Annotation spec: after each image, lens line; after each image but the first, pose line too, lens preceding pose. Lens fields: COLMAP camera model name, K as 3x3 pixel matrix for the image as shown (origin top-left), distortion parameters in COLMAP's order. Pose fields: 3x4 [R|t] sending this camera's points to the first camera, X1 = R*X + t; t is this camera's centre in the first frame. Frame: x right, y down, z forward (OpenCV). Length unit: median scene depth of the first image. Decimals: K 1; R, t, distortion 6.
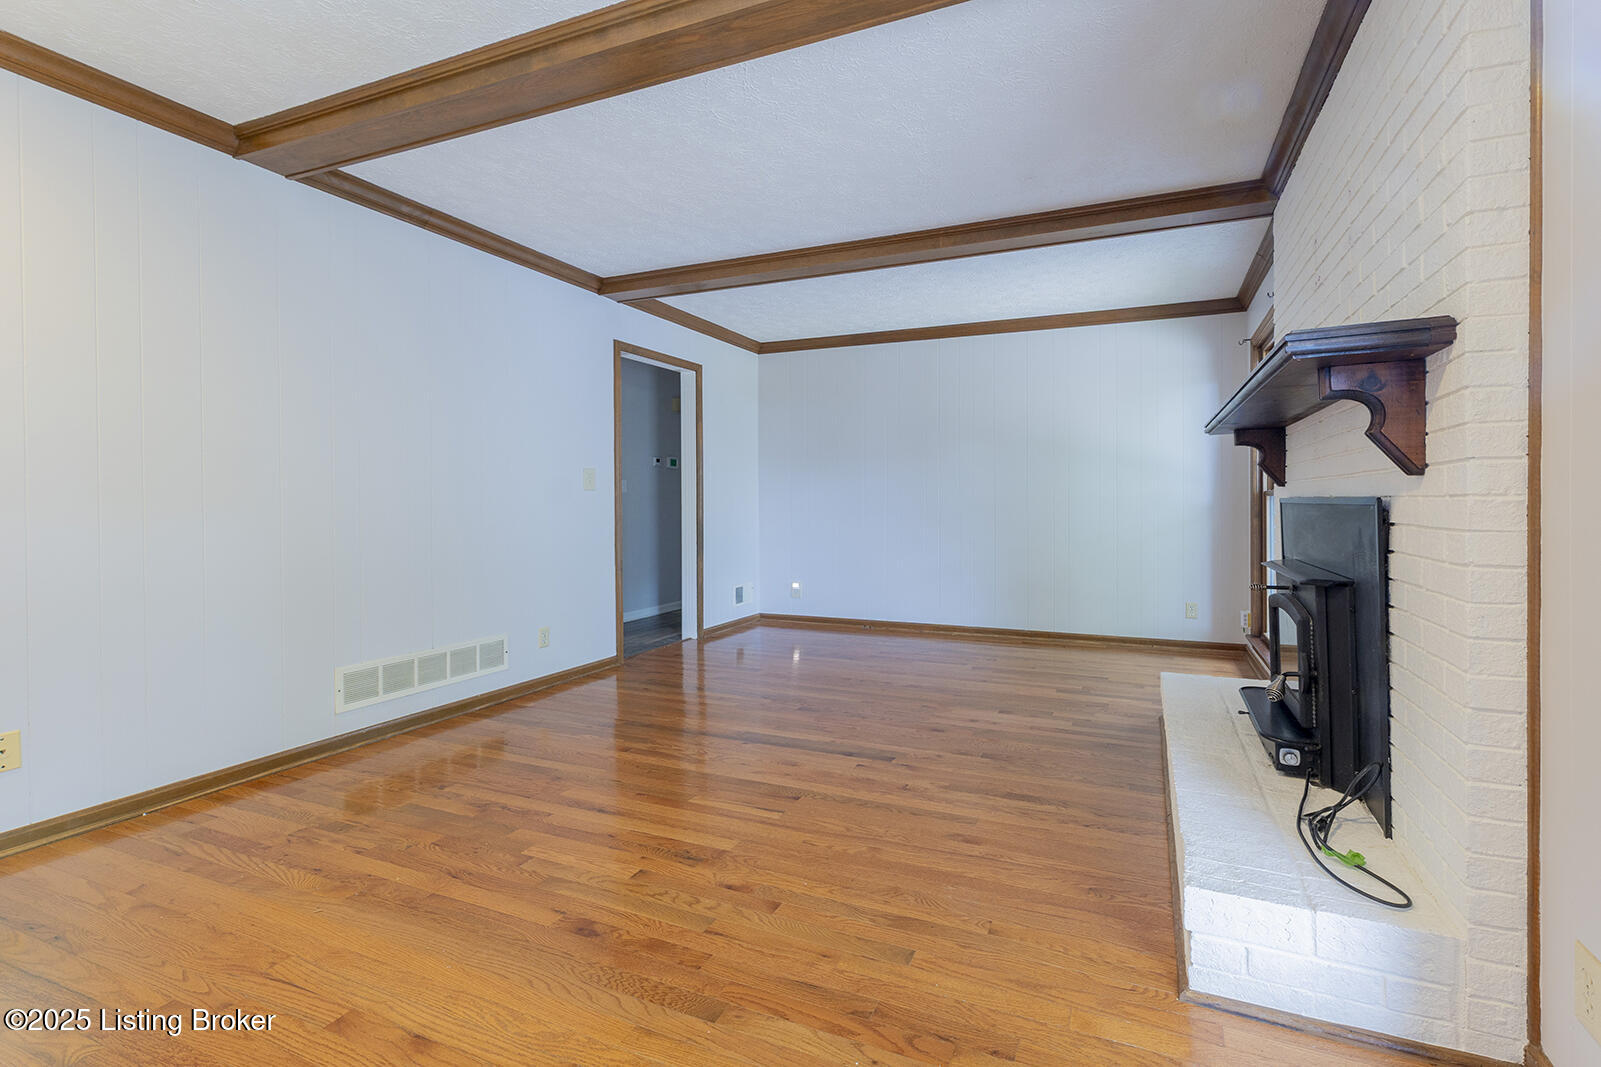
lens RADIAL K [[595.2, 0, 801.0], [0, 595.2, 507.1], [0, 0, 1]] dist [-0.000938, -0.000203]
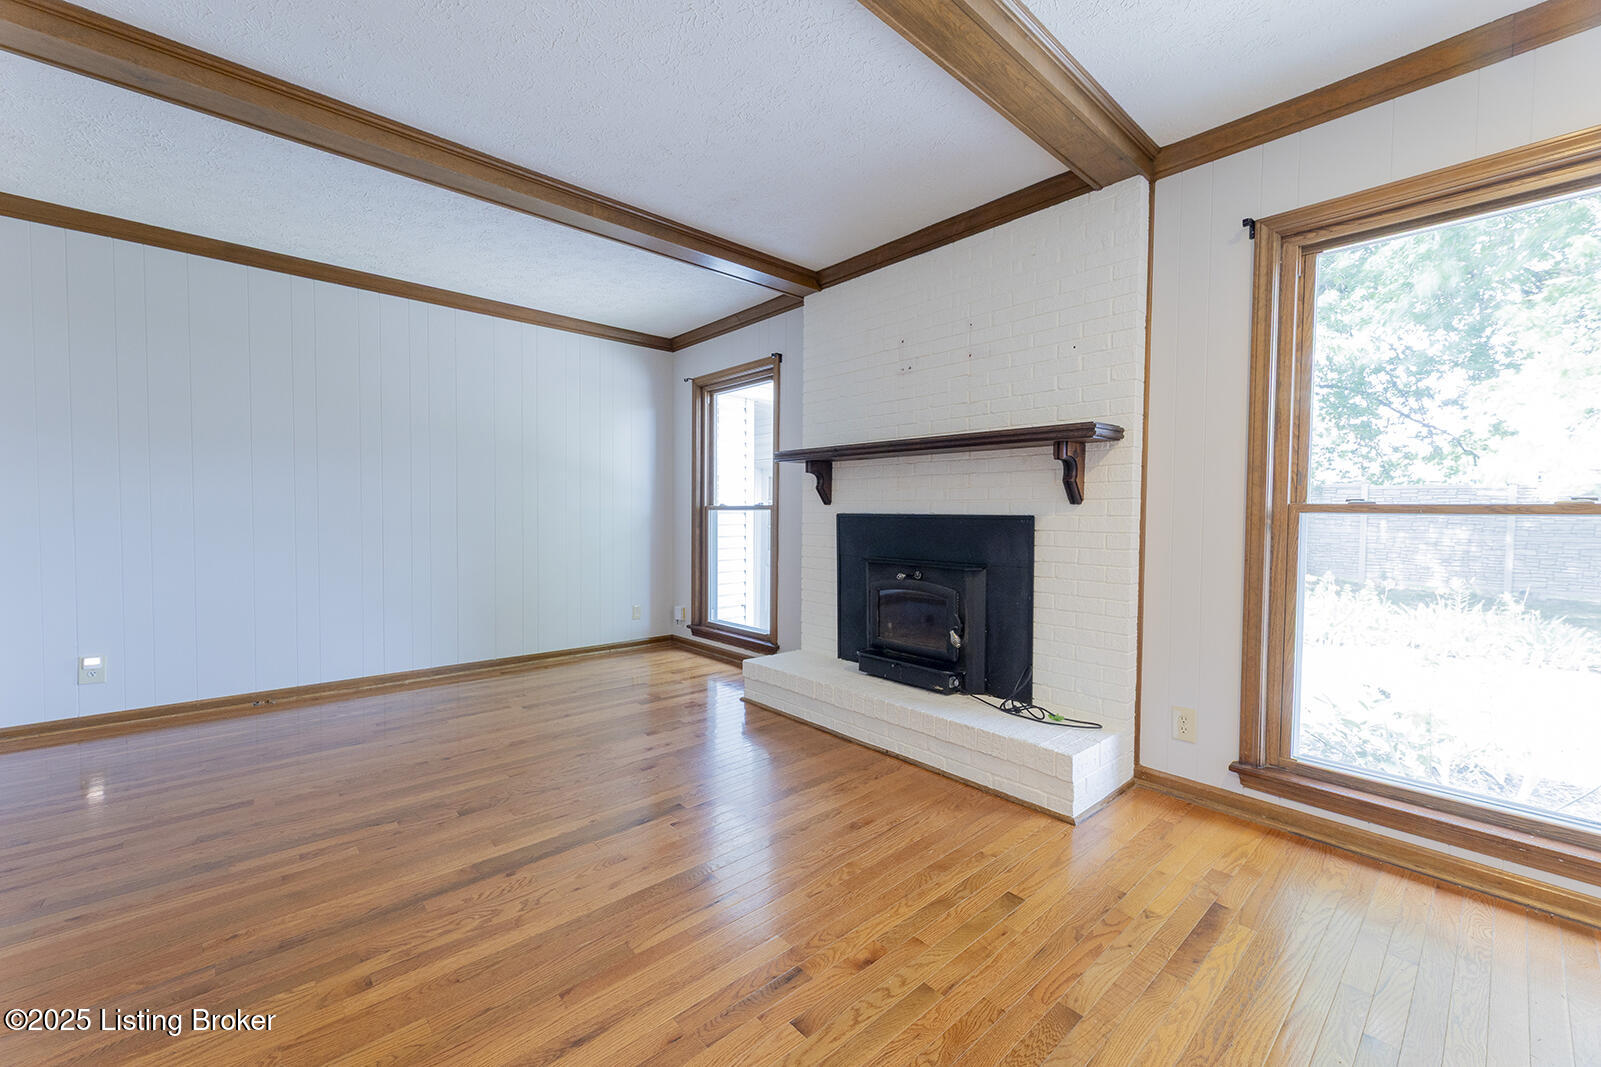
lens RADIAL K [[642.0, 0, 806.7], [0, 642.0, 529.2], [0, 0, 1]] dist [0.010486, 0.000049]
pose [[0.484801, -0.012723, 0.874532, -0.563723], [-0.001886, 0.999877, 0.015592, -0.002345], [-0.874622, -0.009208, 0.484717, 0.364382]]
